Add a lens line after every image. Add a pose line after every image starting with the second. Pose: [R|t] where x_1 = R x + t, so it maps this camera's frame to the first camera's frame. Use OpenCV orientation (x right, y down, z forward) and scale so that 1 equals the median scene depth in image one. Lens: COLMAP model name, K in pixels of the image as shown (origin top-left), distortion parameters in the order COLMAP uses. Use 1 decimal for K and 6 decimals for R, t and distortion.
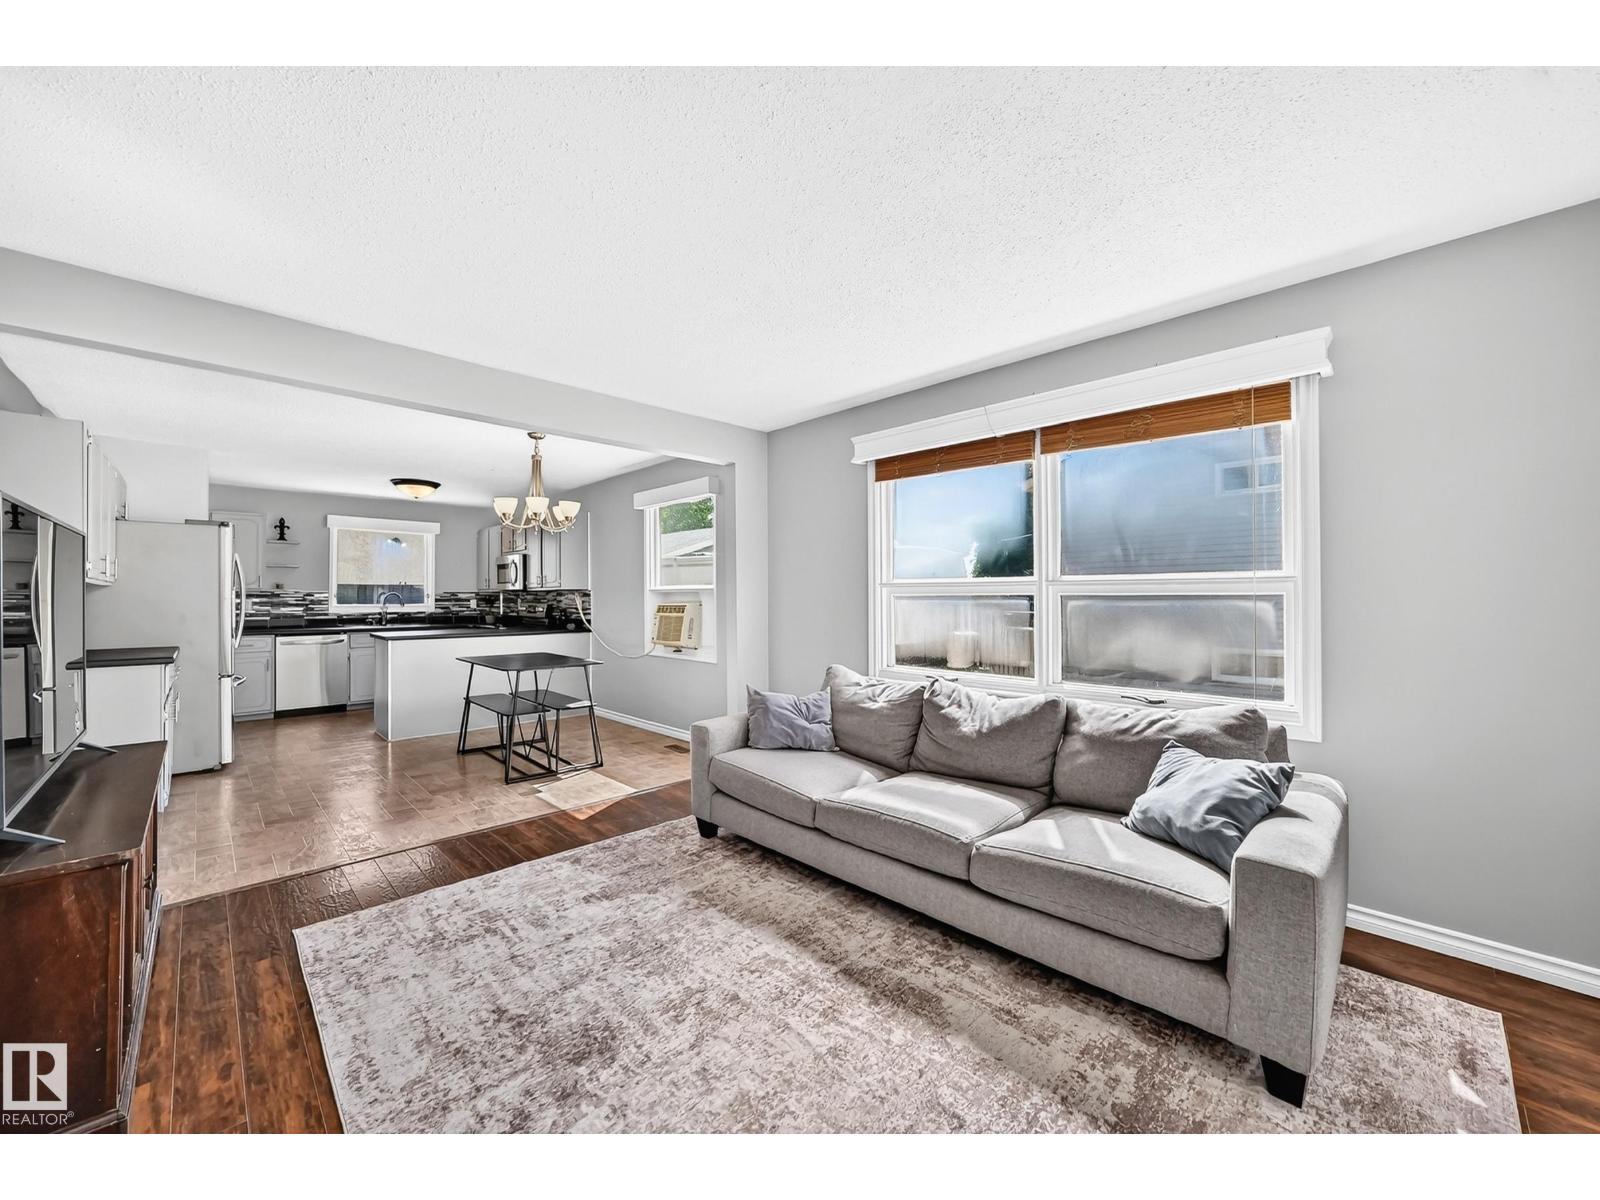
lens RADIAL K [[620.3, 0, 808.2], [0, 620.3, 595.2], [0, 0, 1]] dist [-0.025642, 0.007347]
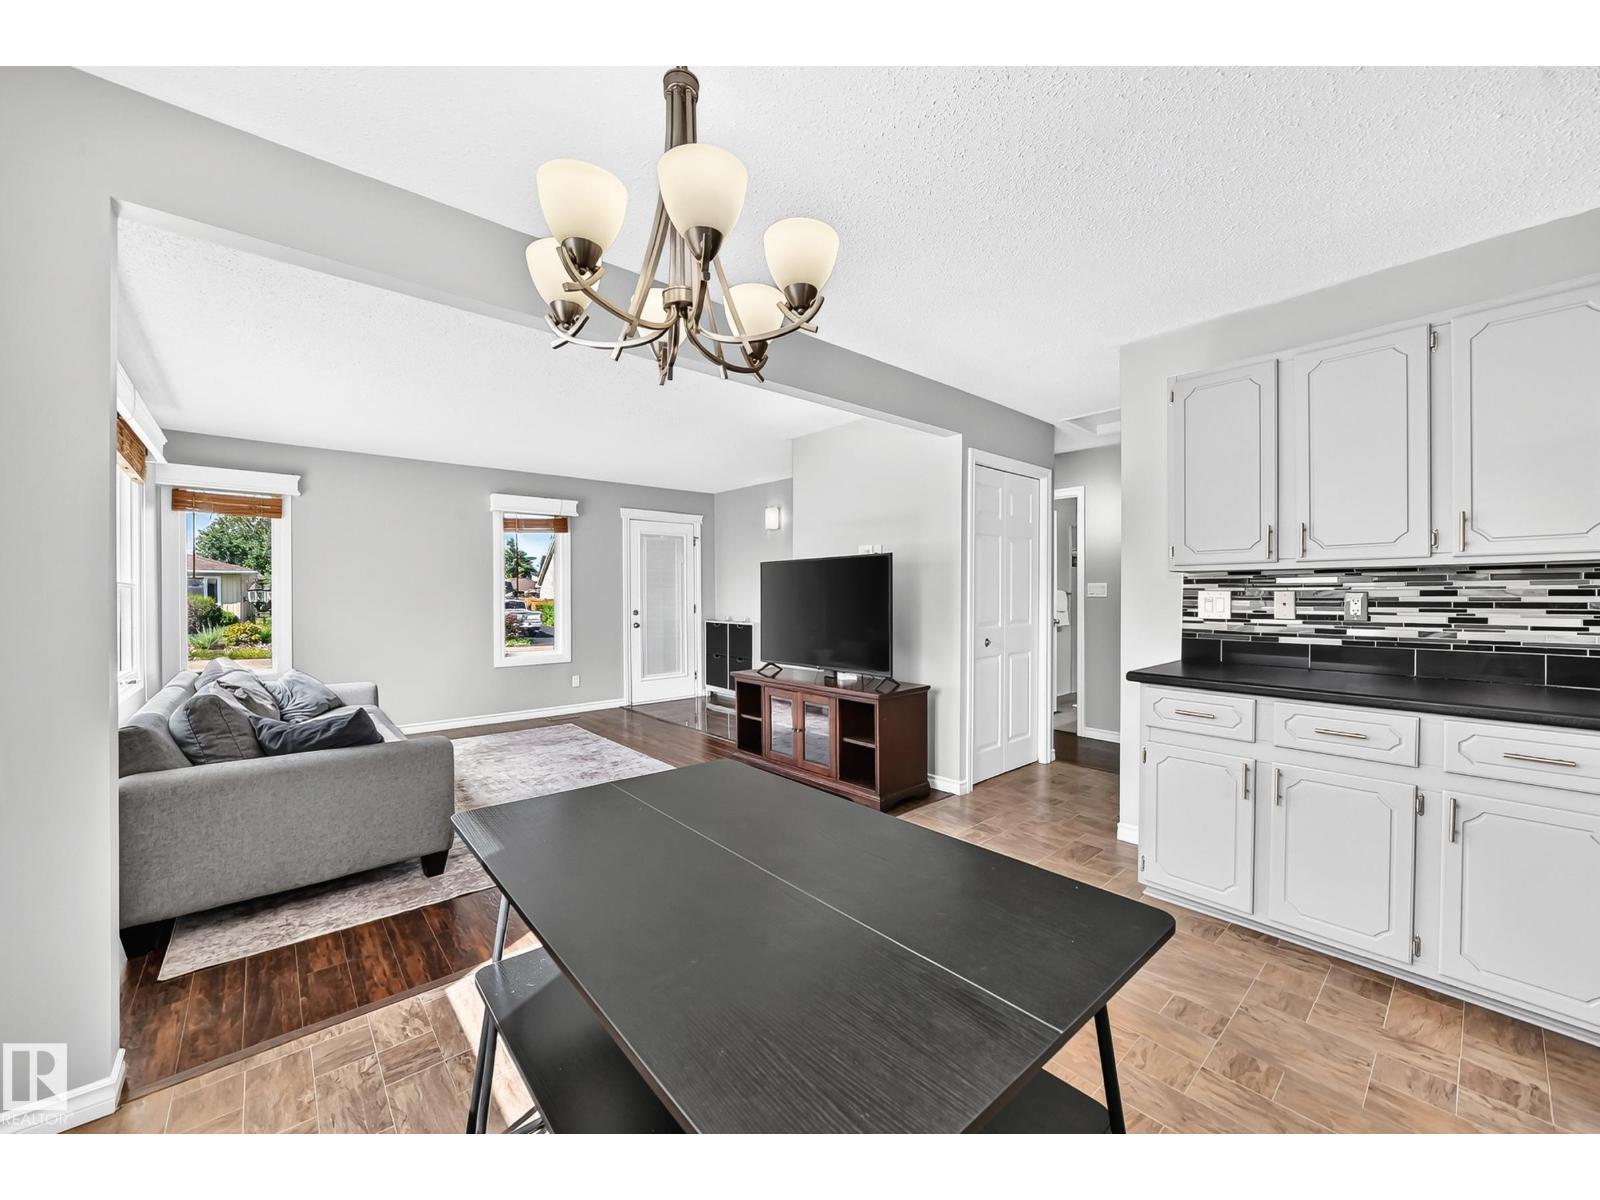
lens RADIAL K [[620.3, 0, 803.3], [0, 620.3, 597.6], [0, 0, 1]] dist [-0.025642, 0.007347]
pose [[-0.997866, 0.006164, 0.064996, -0.844842], [0.006292, 0.999979, 0.001762, 0.010726], [-0.064984, 0.002167, -0.997884, 2.100363]]
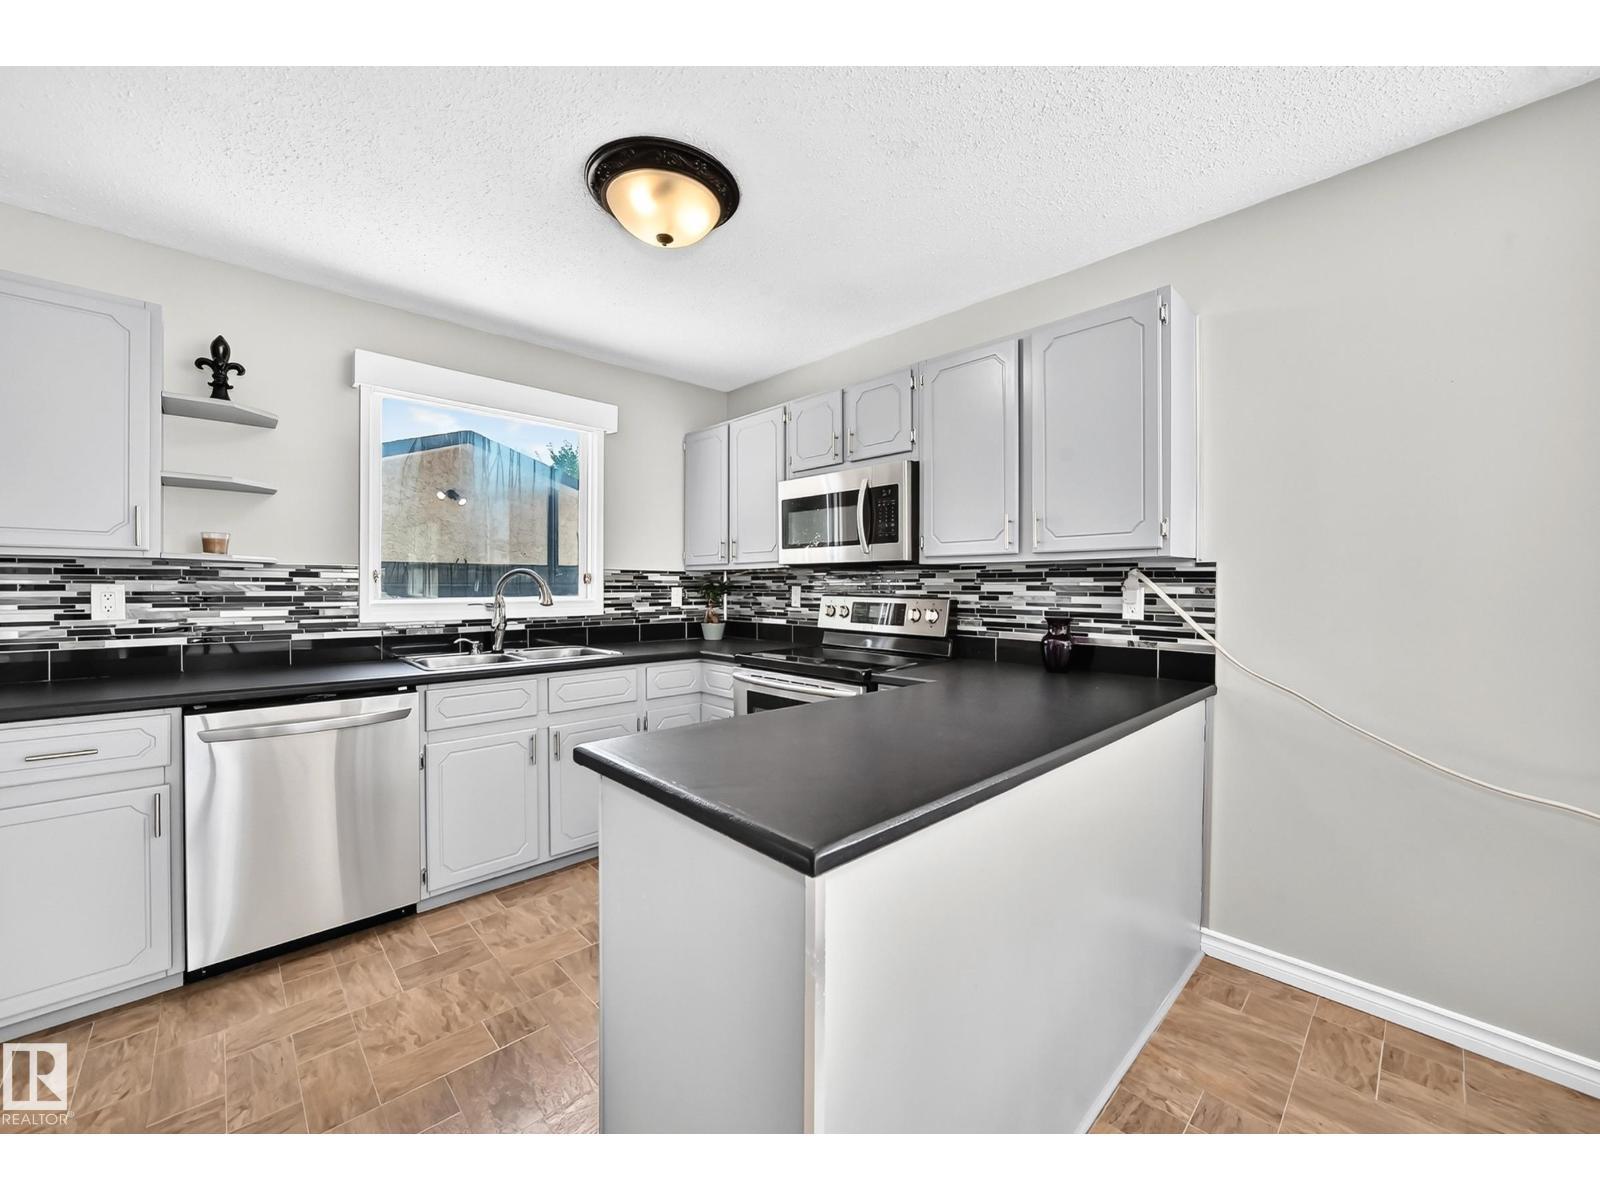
lens RADIAL K [[620.3, 0, 805.9], [0, 620.3, 593.4], [0, 0, 1]] dist [-0.025642, 0.007347]
pose [[0.999839, 0.006578, -0.016691, -1.309082], [-0.006353, 0.999888, 0.013522, 0.012660], [0.016778, -0.013413, 0.999769, 1.638052]]
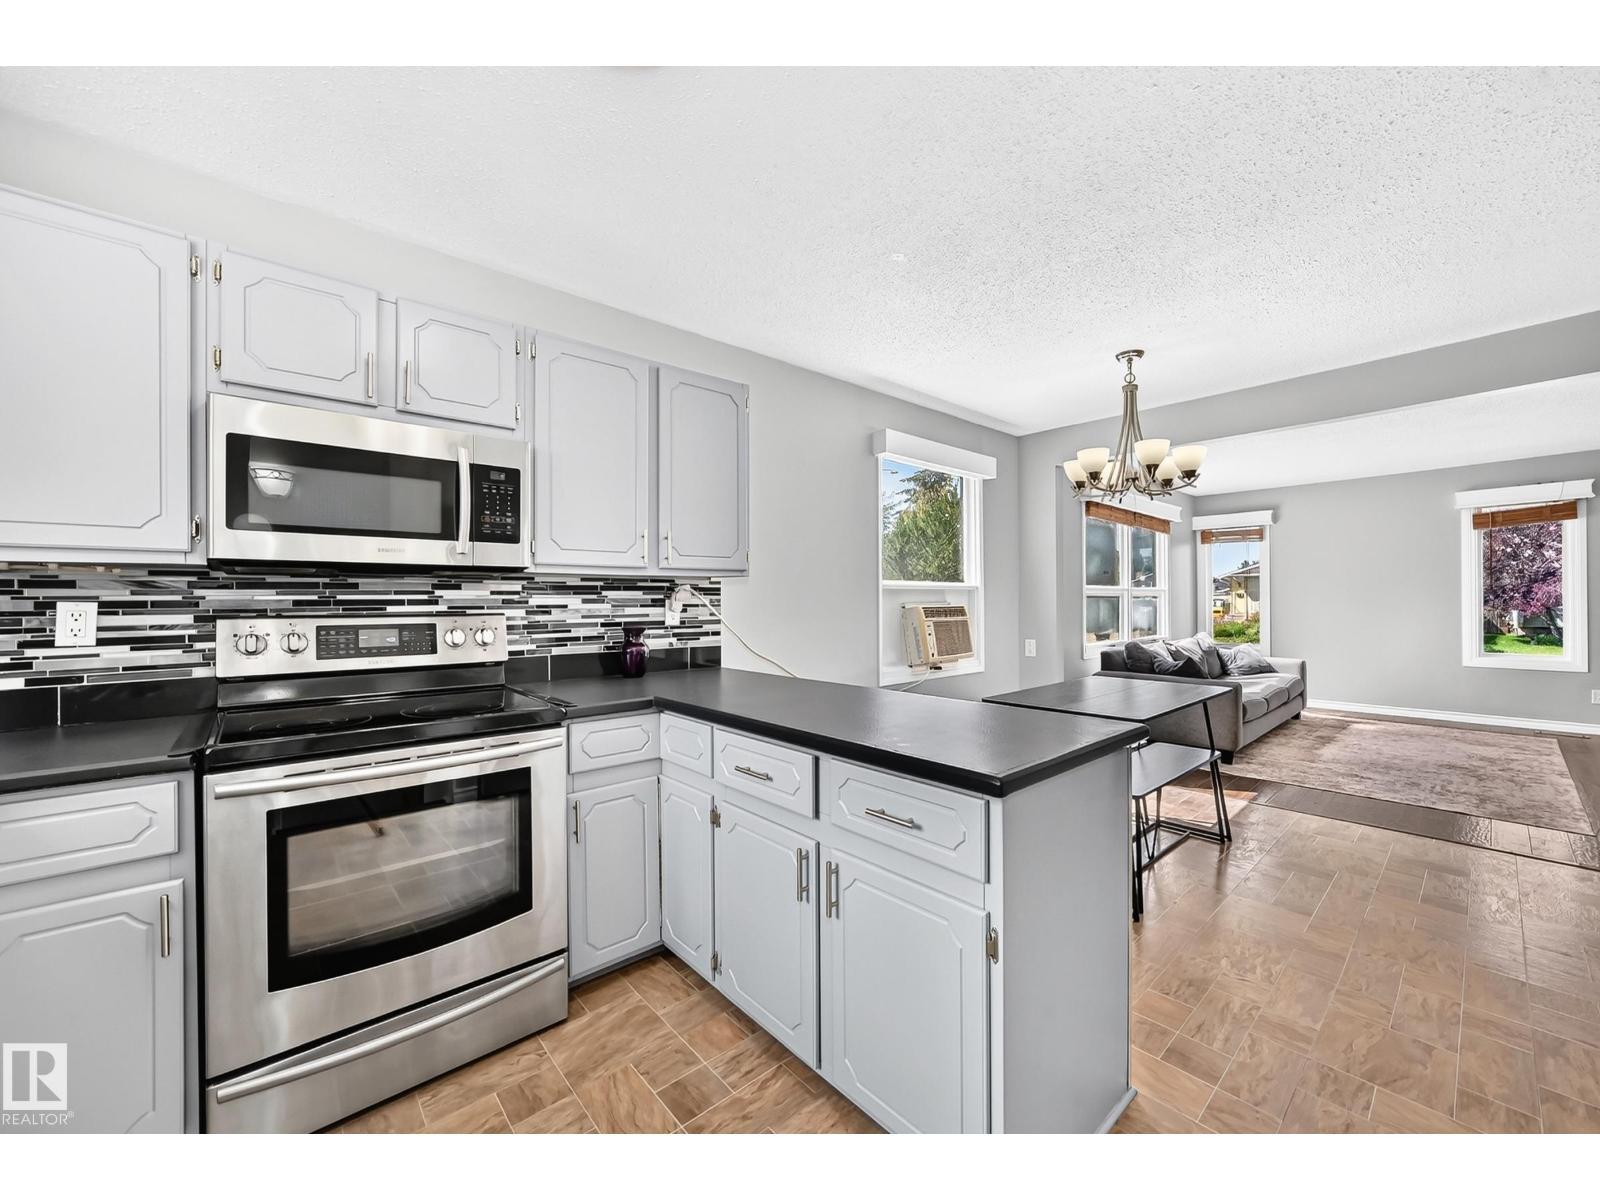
lens RADIAL K [[620.3, 0, 805.1], [0, 620.3, 597.9], [0, 0, 1]] dist [-0.025642, 0.007347]
pose [[0.065046, 0.004642, 0.997871, -1.871376], [0.004461, 0.999978, -0.004943, 0.016843], [-0.997872, 0.004773, 0.065023, 2.167039]]
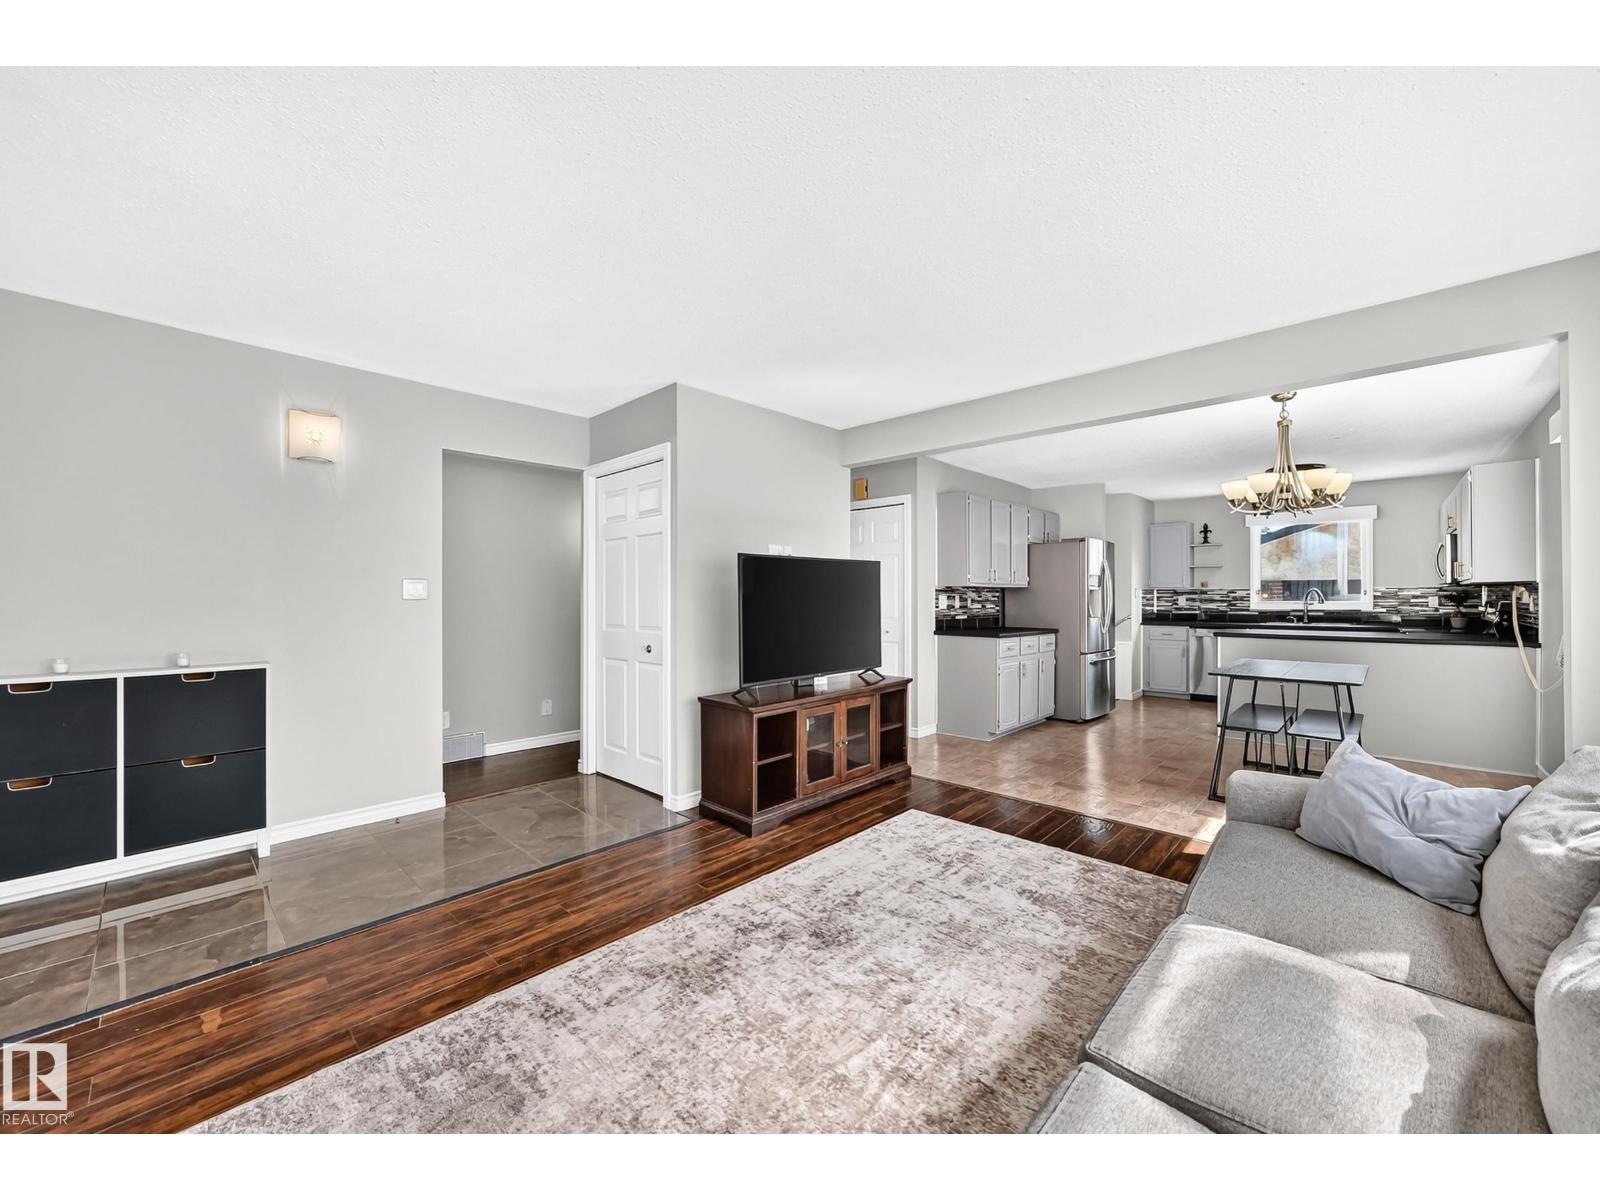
lens RADIAL K [[620.3, 0, 802.7], [0, 620.3, 598.2], [0, 0, 1]] dist [-0.025642, 0.007347]
pose [[0.028367, 0.004611, -0.999587, 0.586019], [0.006412, 0.999968, 0.004794, 0.002270], [0.999577, -0.006546, 0.028337, 0.554663]]
